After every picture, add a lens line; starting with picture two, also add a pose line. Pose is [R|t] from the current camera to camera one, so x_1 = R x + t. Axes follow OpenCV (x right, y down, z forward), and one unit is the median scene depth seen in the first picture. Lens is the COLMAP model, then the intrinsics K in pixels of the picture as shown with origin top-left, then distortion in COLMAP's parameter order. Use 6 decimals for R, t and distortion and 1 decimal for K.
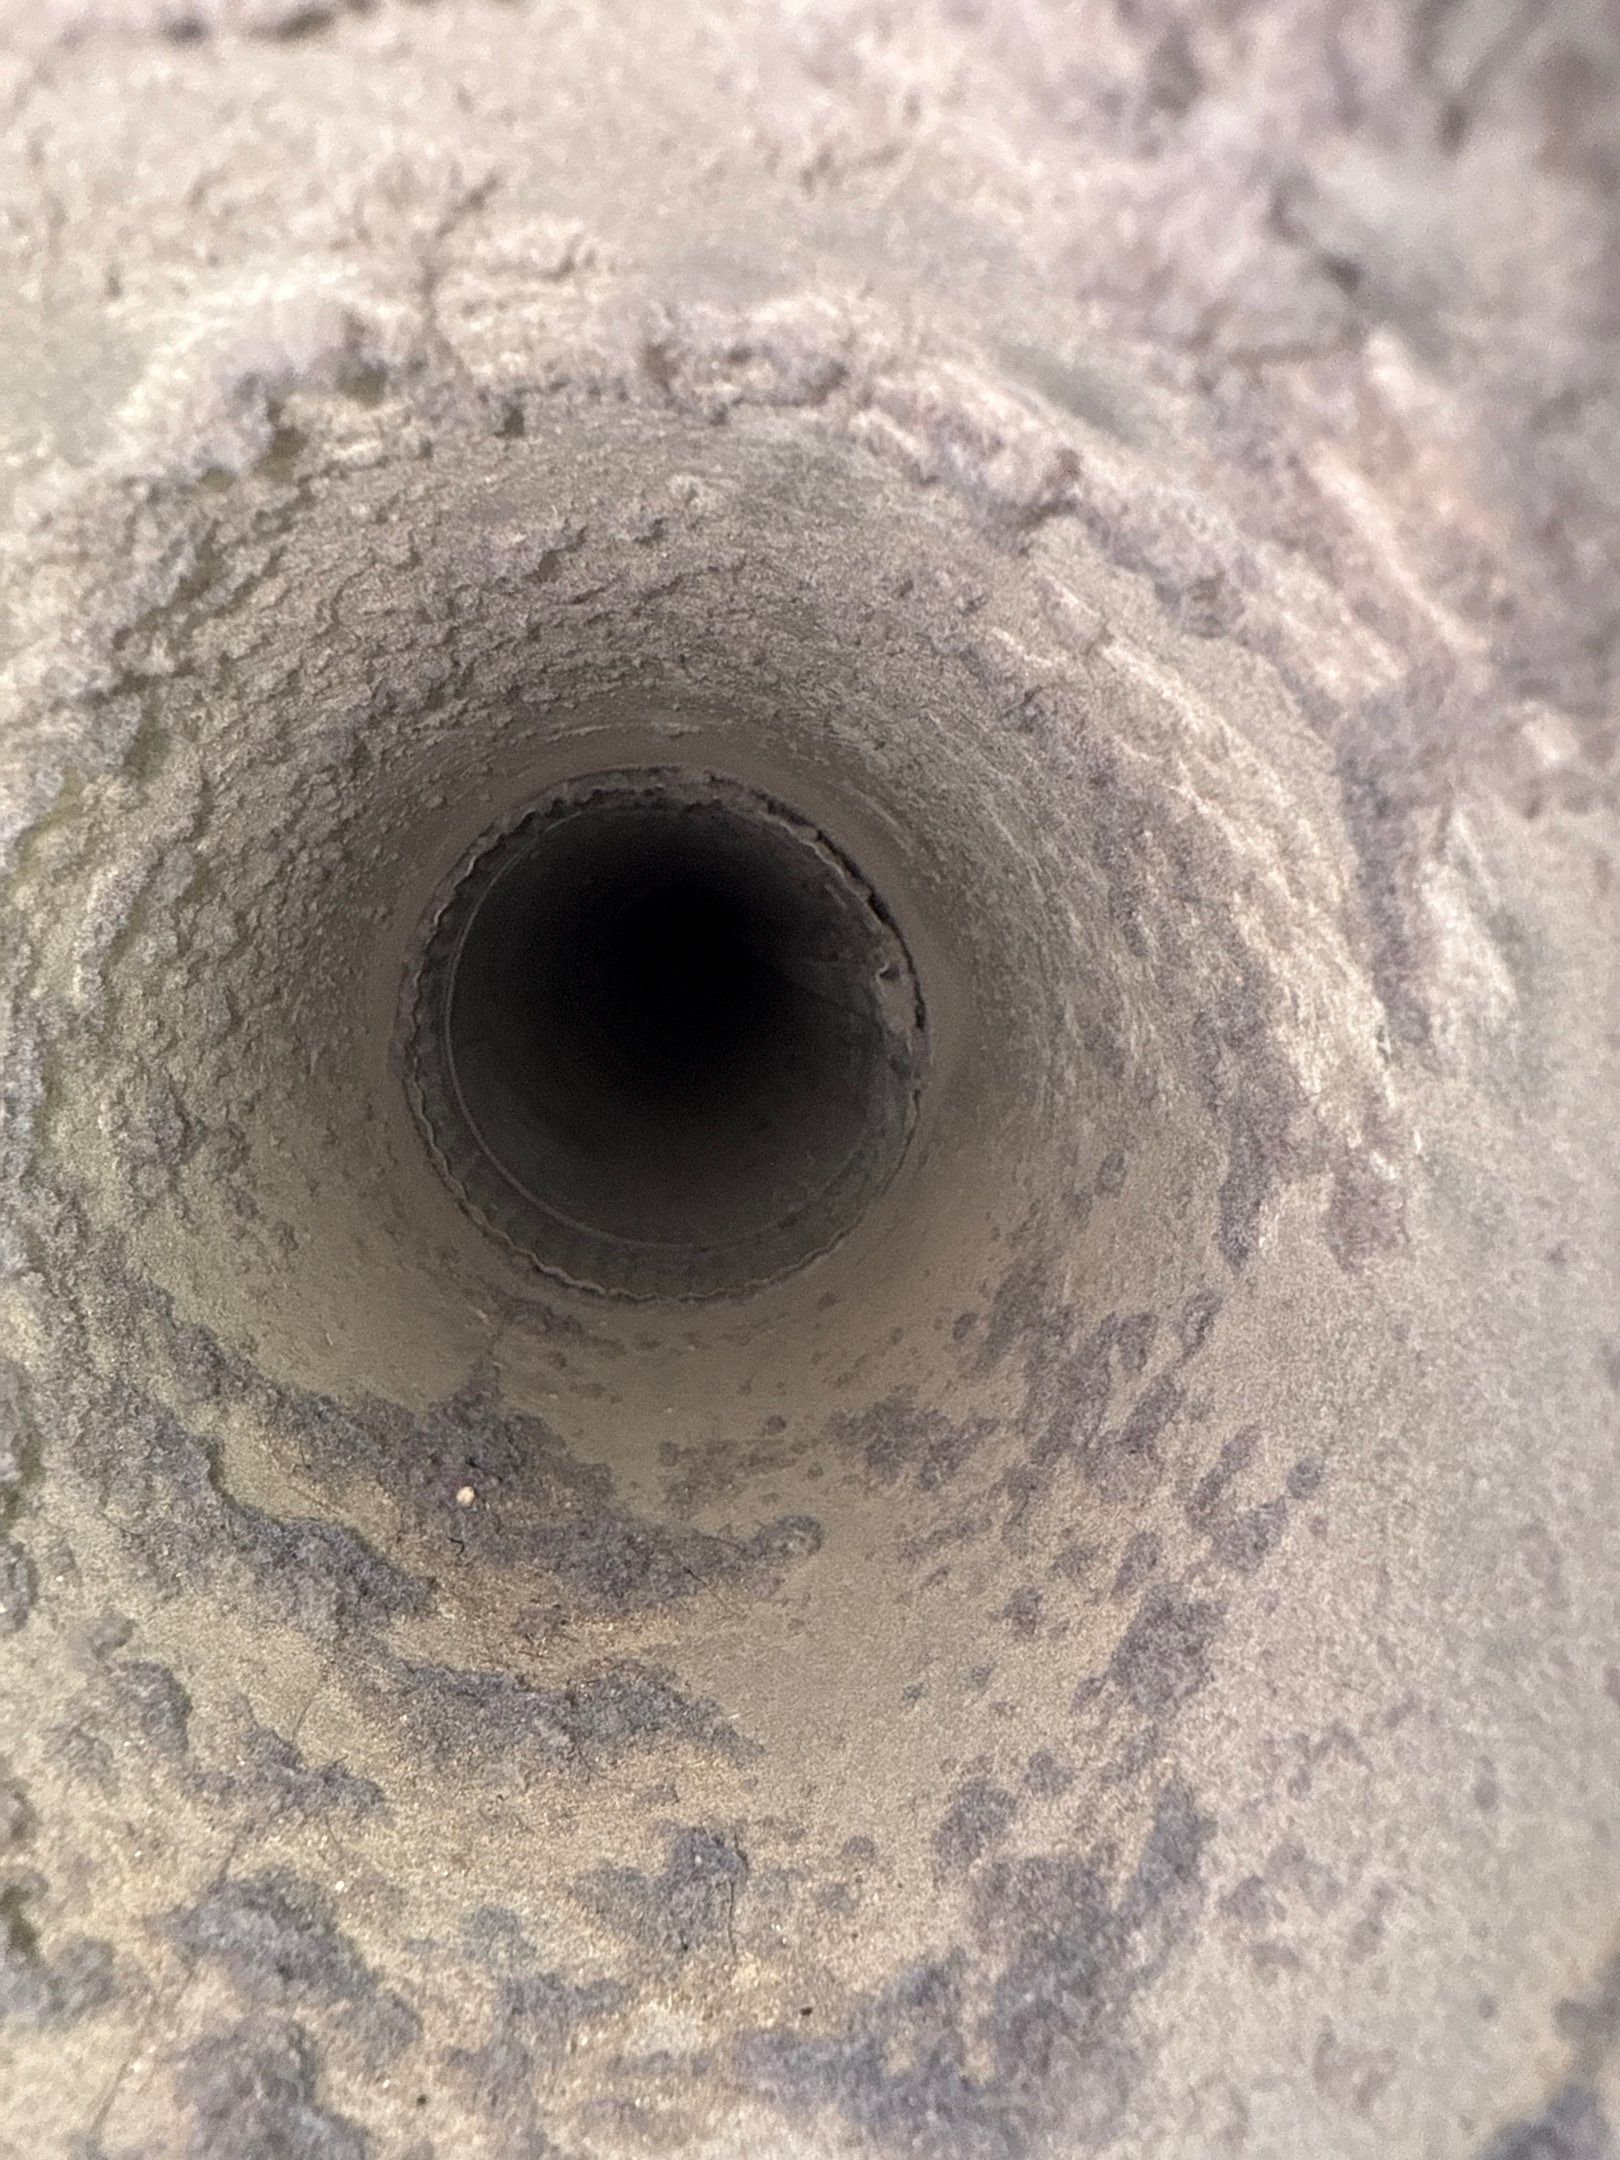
lens RADIAL K [[1579.7, 0, 804.2], [0, 1579.7, 1084.1], [0, 0, 1]] dist [-0.006898, 0.006546]
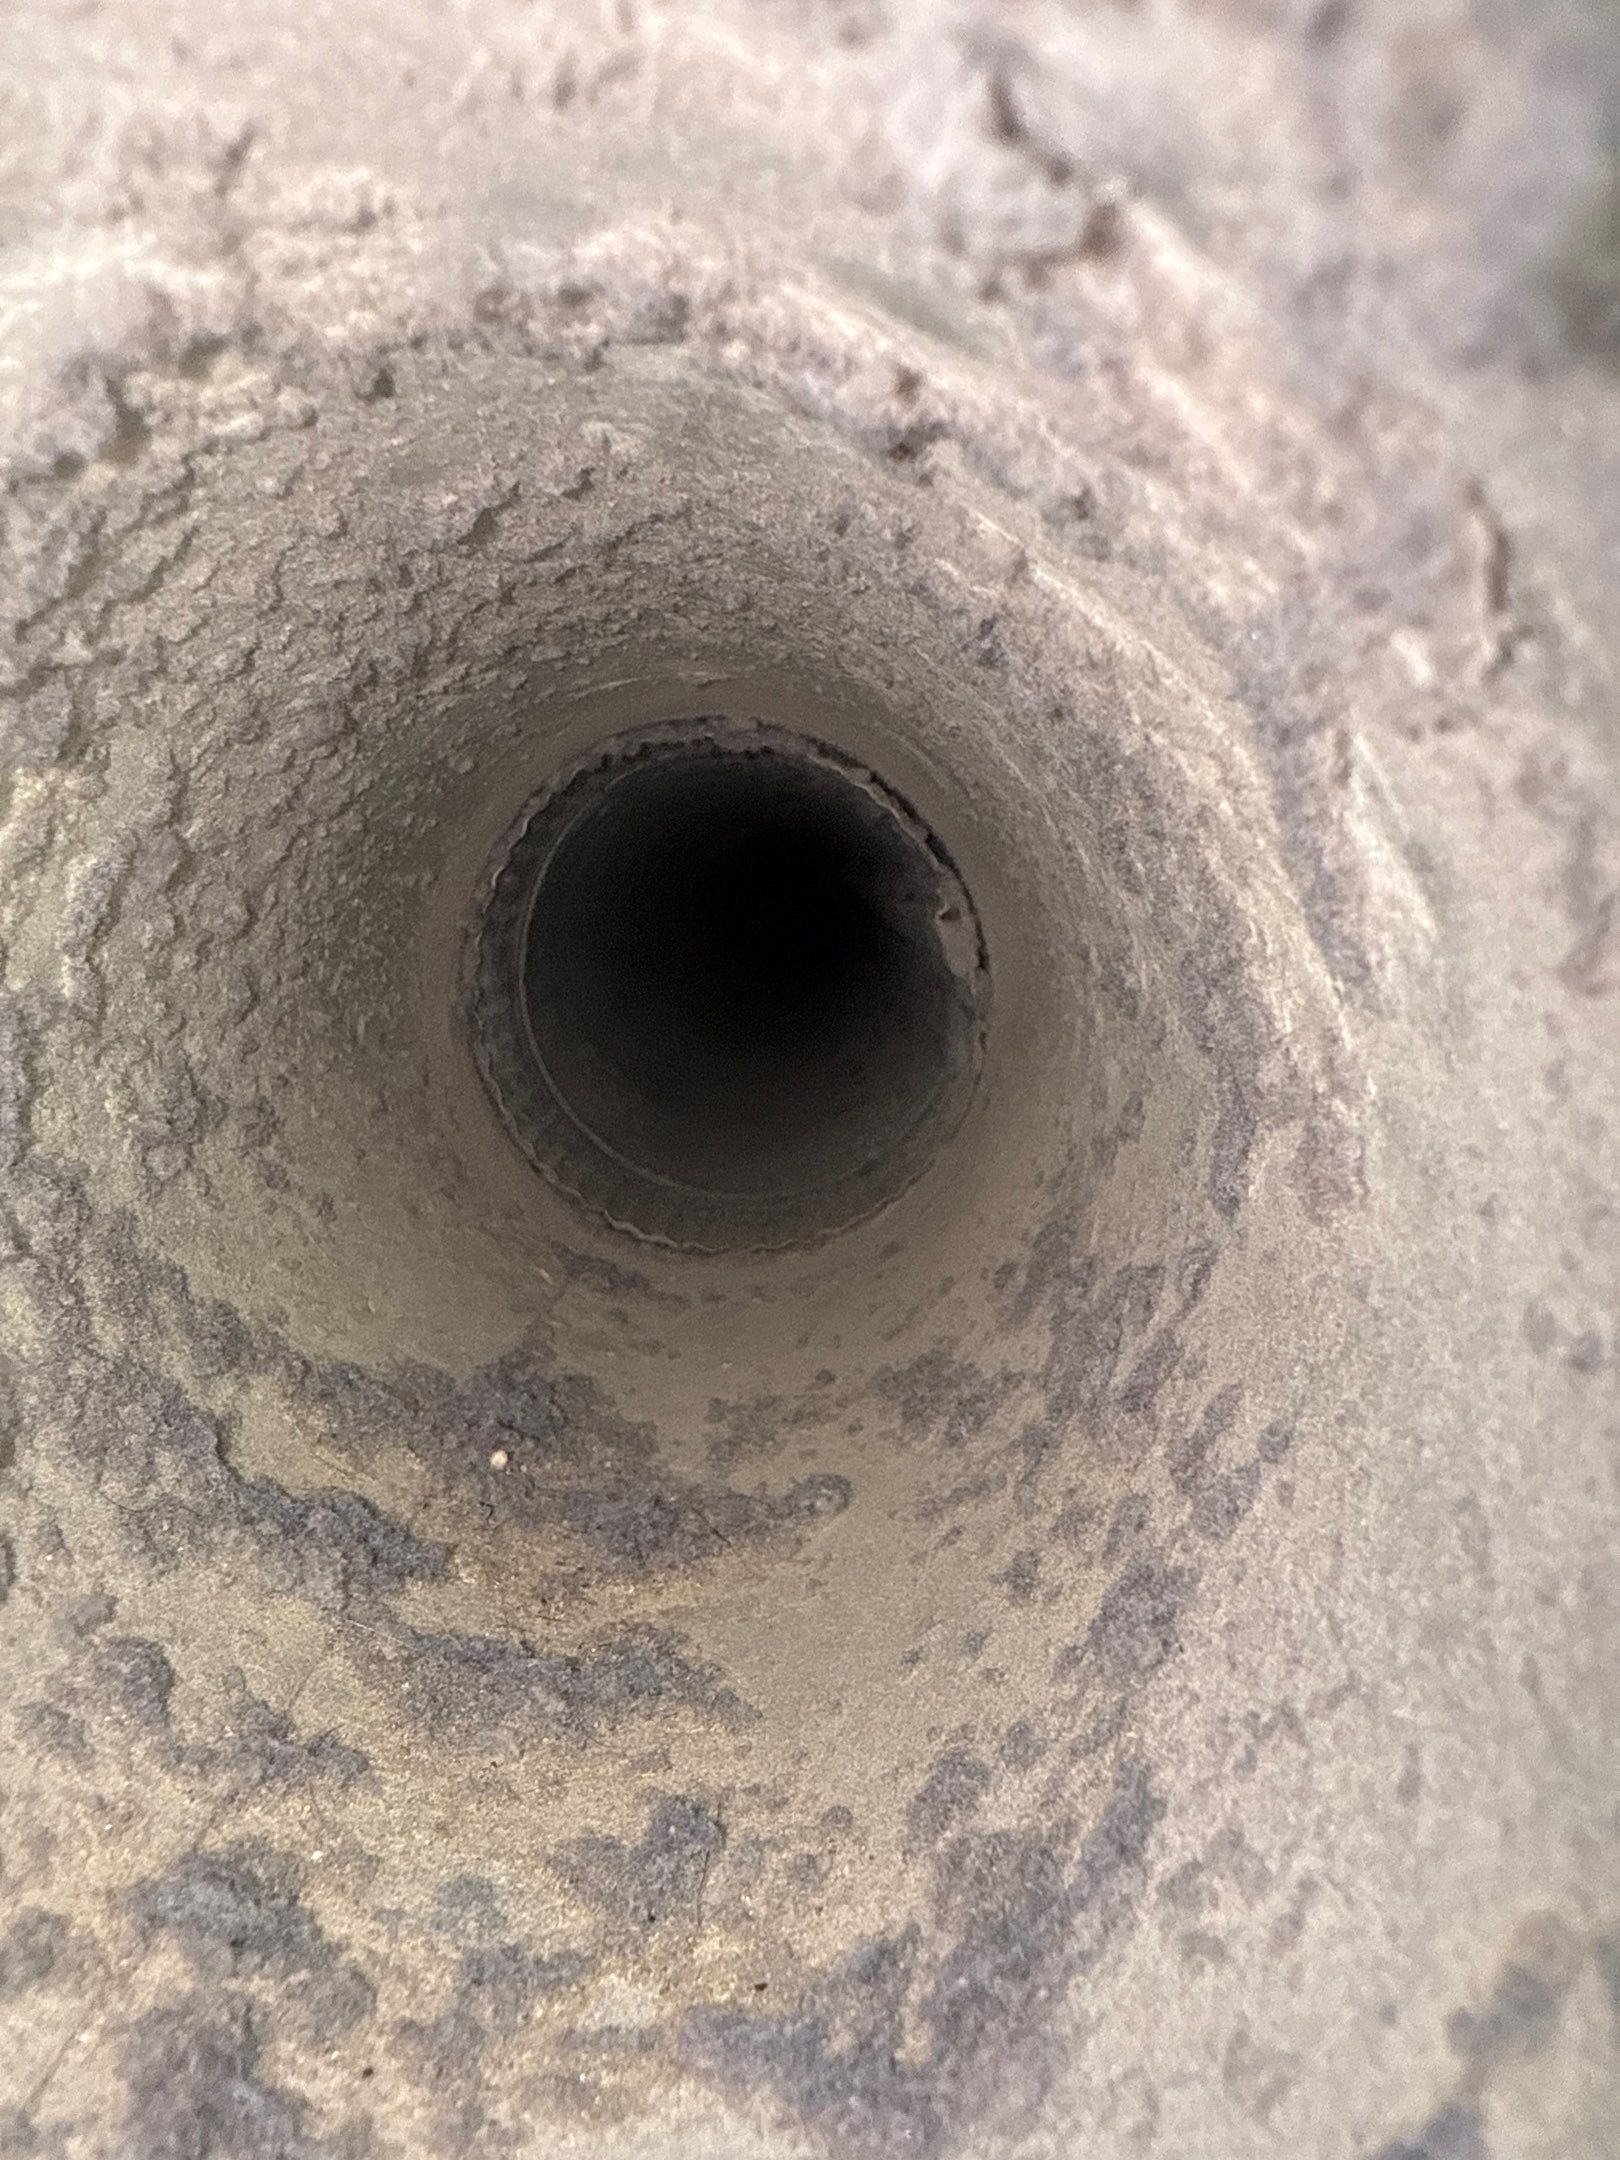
lens RADIAL K [[1579.7, 0, 800.9], [0, 1579.7, 1083.6], [0, 0, 1]] dist [-0.006898, 0.006546]
pose [[0.995243, -0.037892, -0.089756, 0.121837], [0.041251, 0.998505, 0.035867, -0.011228], [0.088262, -0.039399, 0.995318, 0.034706]]
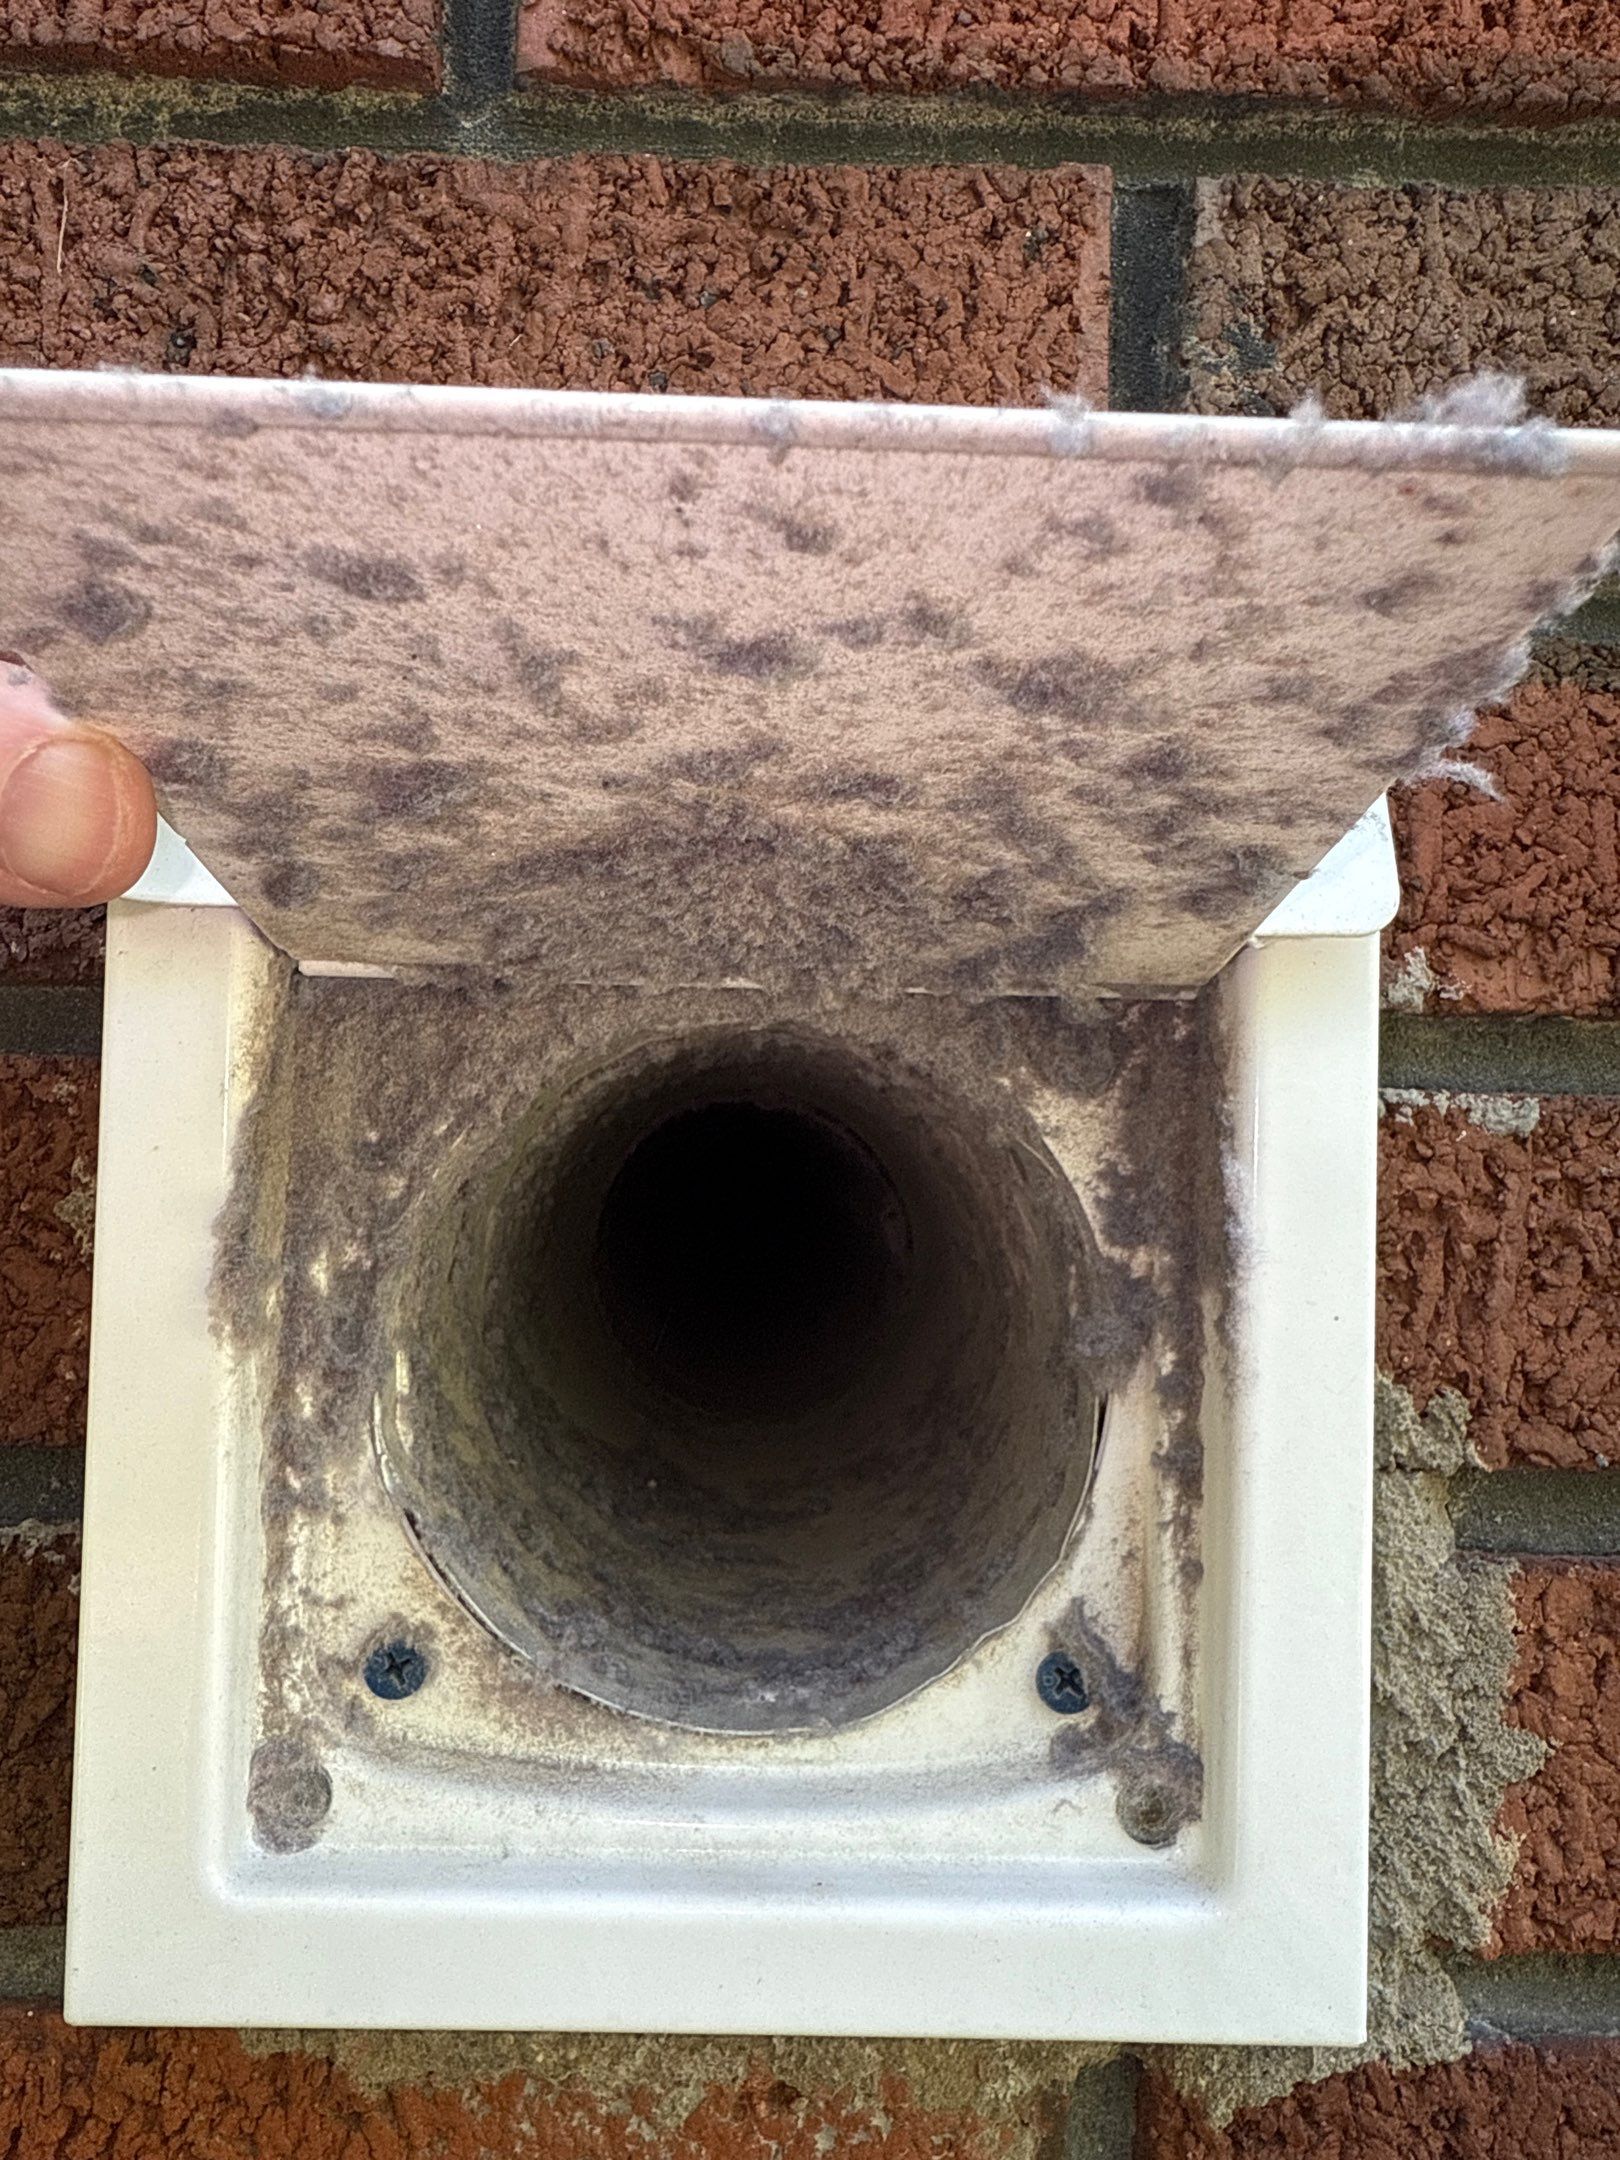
lens RADIAL K [[1579.7, 0, 808.8], [0, 1579.7, 1082.3], [0, 0, 1]] dist [-0.006898, 0.006546]
pose [[0.999170, 0.008086, -0.039930, 0.089977], [-0.013483, 0.990508, -0.136792, 0.044749], [0.038444, 0.137217, 0.989795, -1.614657]]
